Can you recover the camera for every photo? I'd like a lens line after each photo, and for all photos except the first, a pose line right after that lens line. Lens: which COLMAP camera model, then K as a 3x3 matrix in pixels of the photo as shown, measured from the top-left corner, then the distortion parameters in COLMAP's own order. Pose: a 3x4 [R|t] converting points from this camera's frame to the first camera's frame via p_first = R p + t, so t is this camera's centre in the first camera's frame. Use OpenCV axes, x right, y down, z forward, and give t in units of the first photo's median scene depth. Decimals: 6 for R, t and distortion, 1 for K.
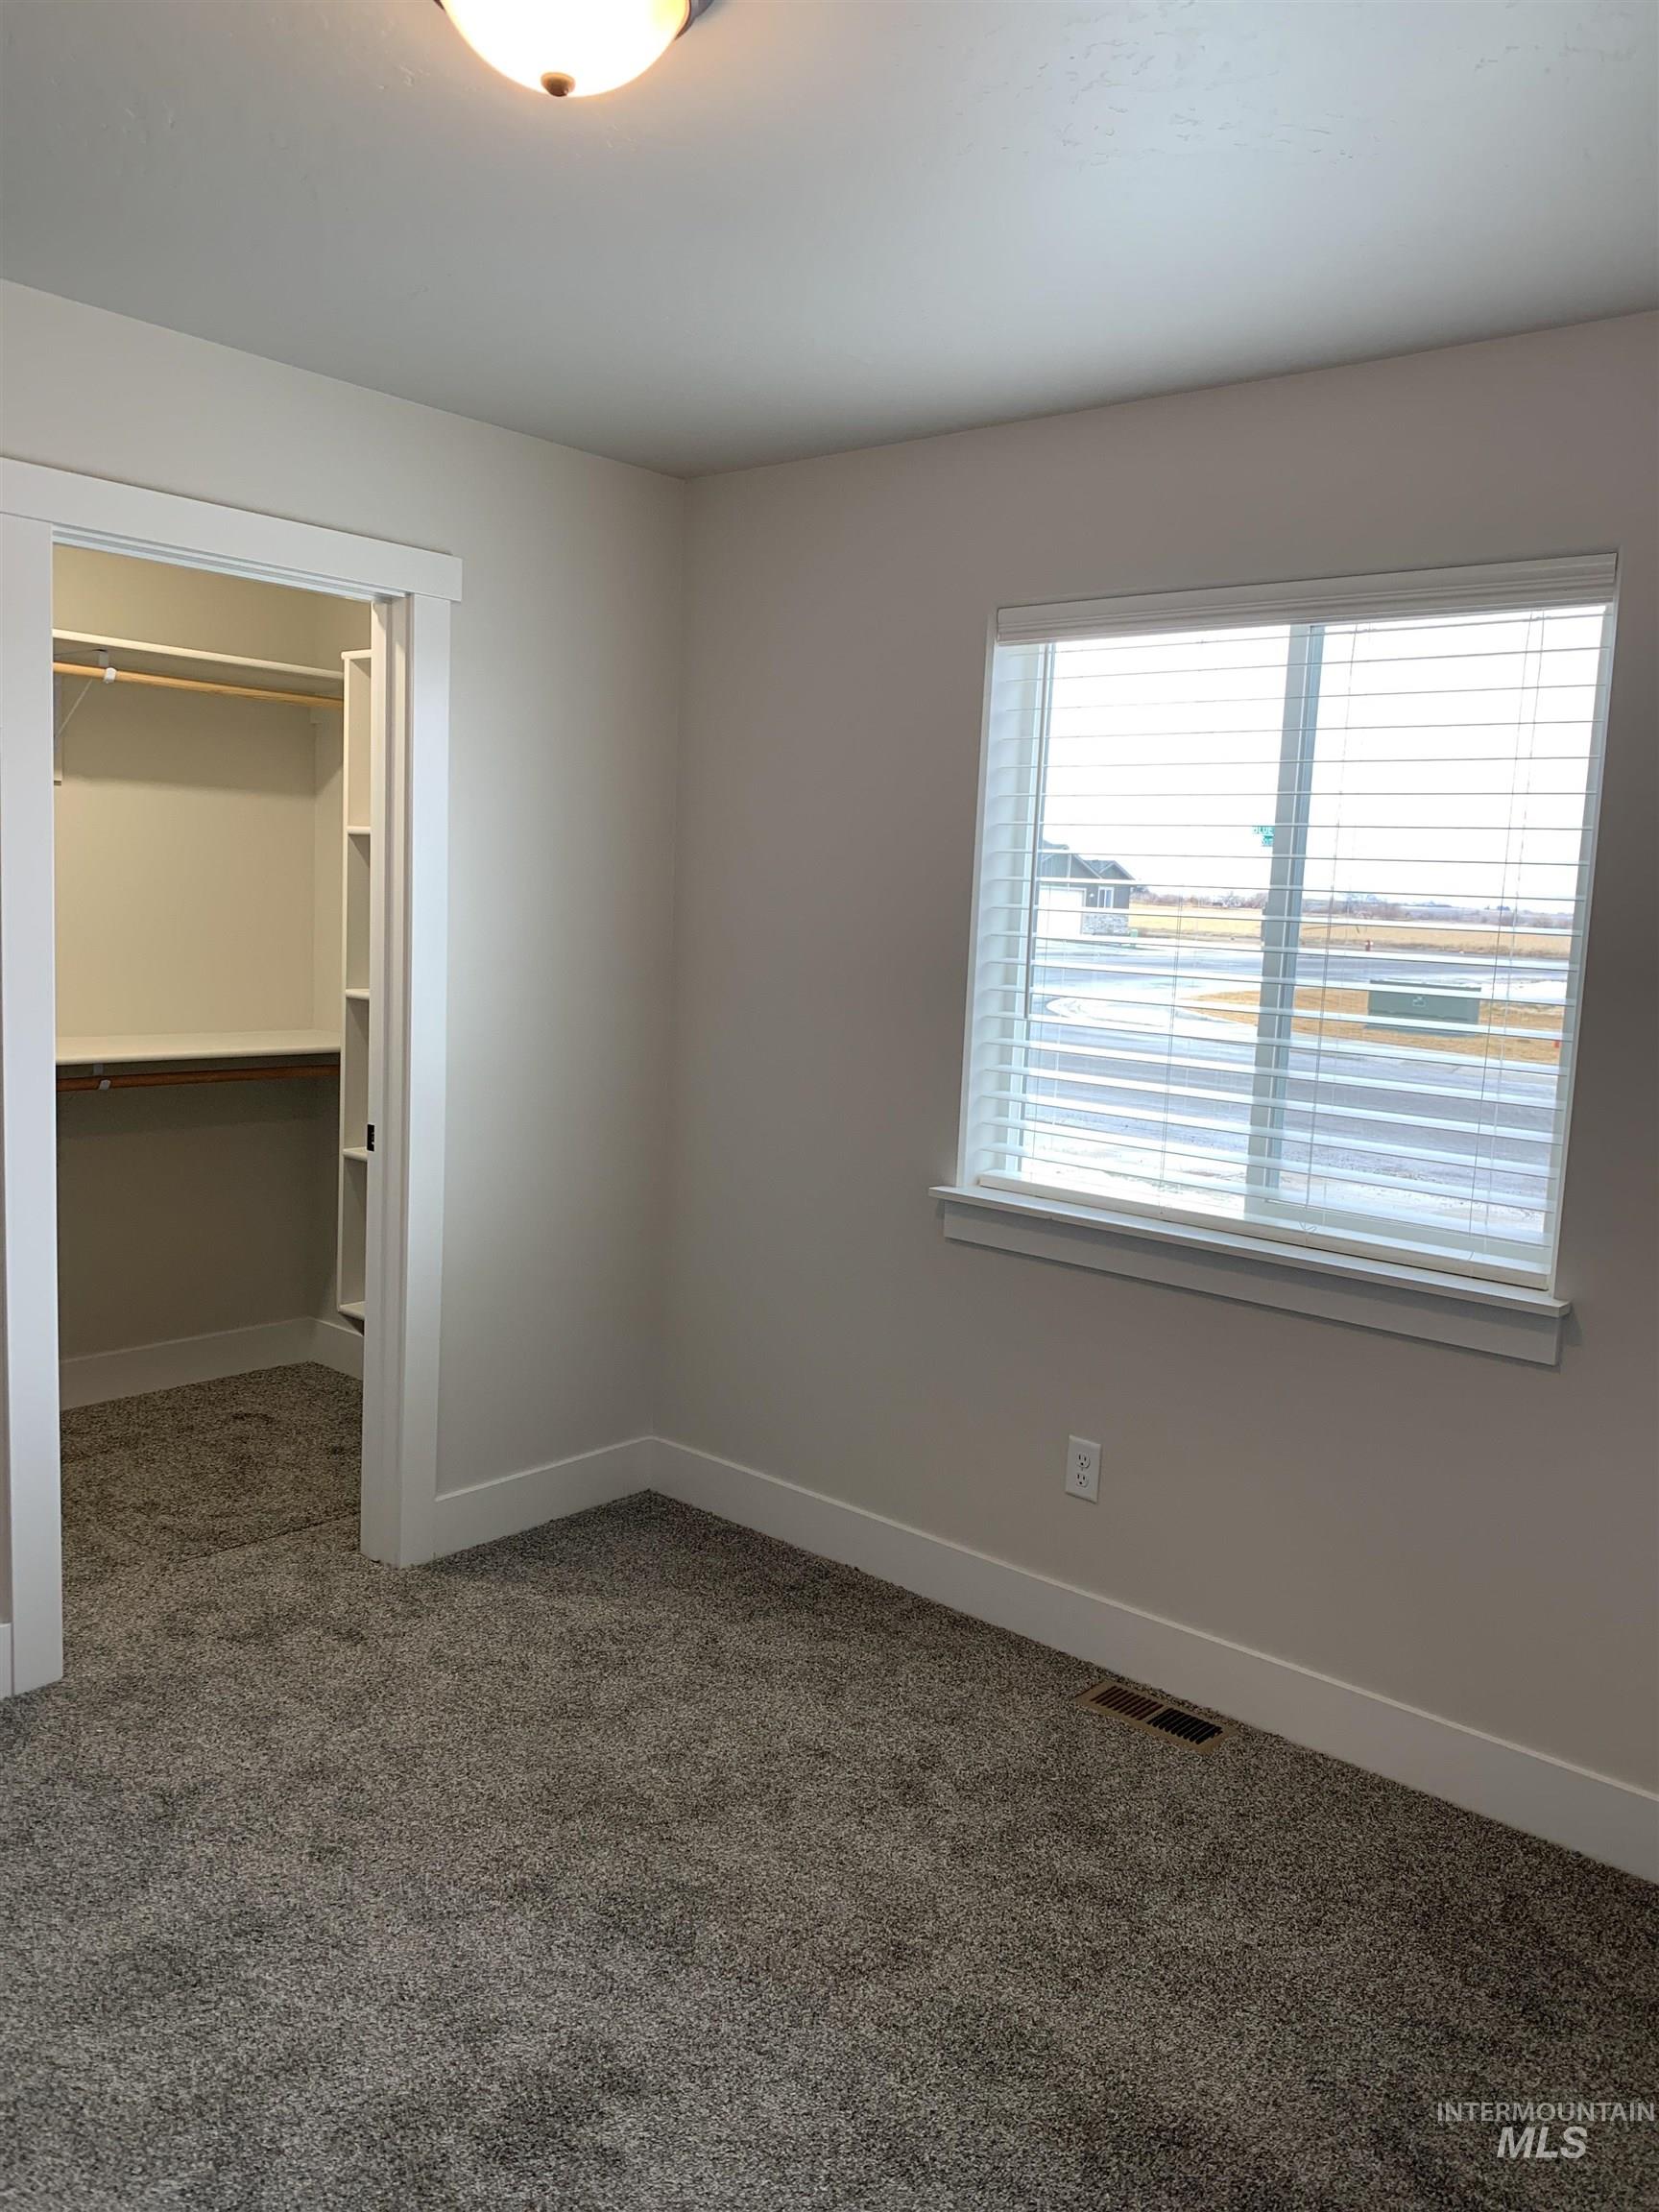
lens RADIAL K [[1713.6, 0, 822.6], [0, 1713.6, 1107.7], [0, 0, 1]] dist [0.009632, -0.008556]
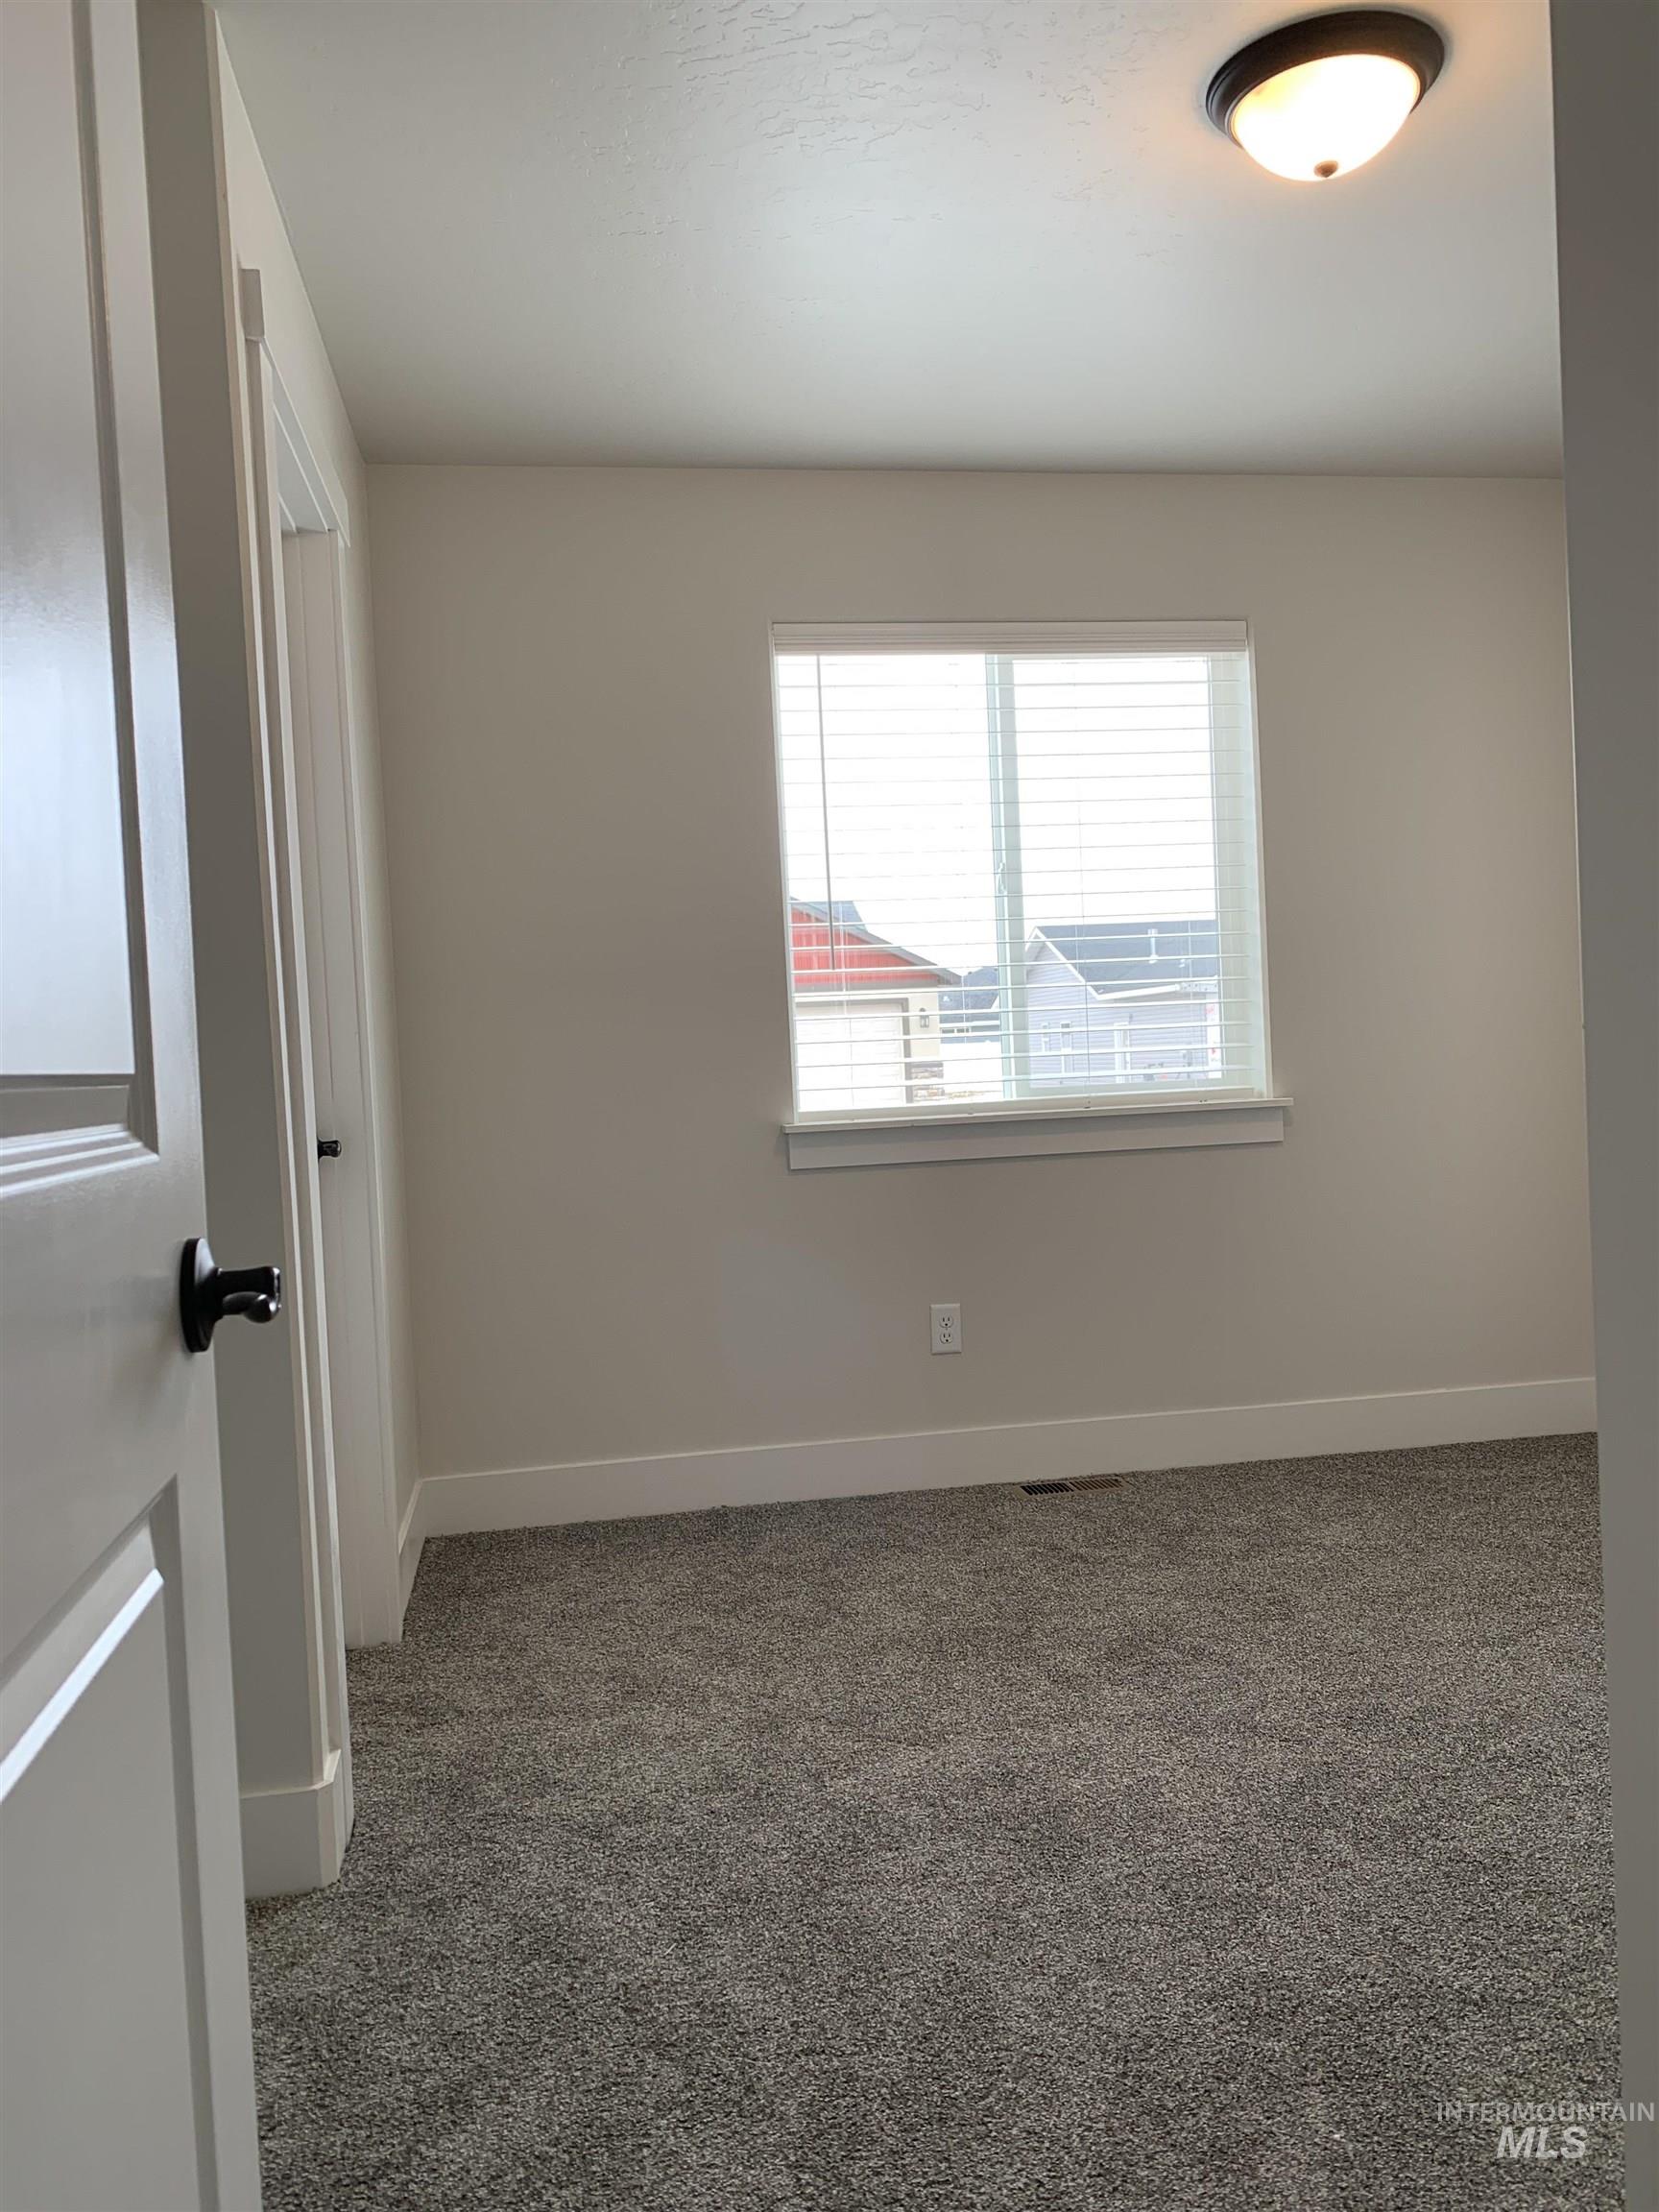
lens RADIAL K [[1713.6, 0, 814.6], [0, 1713.6, 1105.1], [0, 0, 1]] dist [0.009632, -0.008556]
pose [[0.645827, -0.112473, 0.755154, -0.854981], [0.185149, 0.982637, -0.011990, 0.055952], [-0.740694, 0.147559, 0.655438, 0.267085]]
